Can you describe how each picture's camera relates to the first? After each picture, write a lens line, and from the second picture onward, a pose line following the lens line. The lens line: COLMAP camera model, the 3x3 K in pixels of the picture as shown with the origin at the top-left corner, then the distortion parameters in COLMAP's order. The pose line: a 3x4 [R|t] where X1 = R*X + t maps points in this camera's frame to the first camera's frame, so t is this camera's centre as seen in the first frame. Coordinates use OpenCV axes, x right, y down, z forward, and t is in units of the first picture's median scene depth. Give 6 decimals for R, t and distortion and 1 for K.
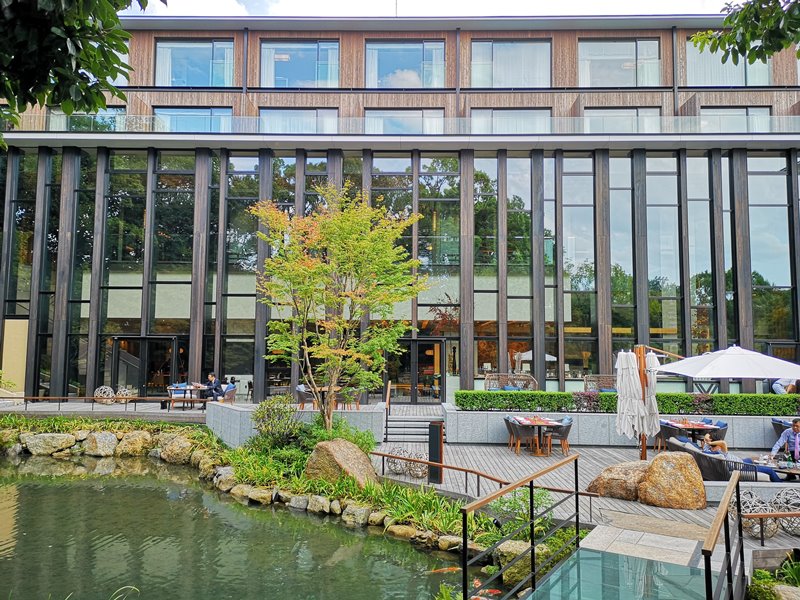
lens RADIAL K [[611.9, 0, 400.0], [0, 611.9, 300.0], [0, 0, 1]] dist [0.003406, -0.001055]
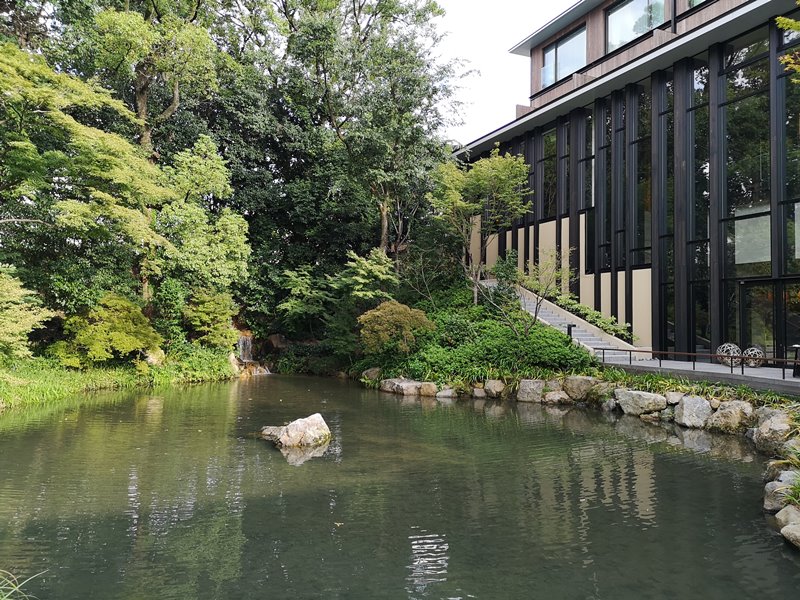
lens RADIAL K [[611.9, 0, 400.0], [0, 611.9, 300.0], [0, 0, 1]] dist [0.003406, -0.001055]
pose [[0.424366, -0.034306, -0.904841, 0.065289], [0.070458, 0.997503, -0.004775, 0.071220], [0.902746, -0.061727, 0.425723, 0.342315]]
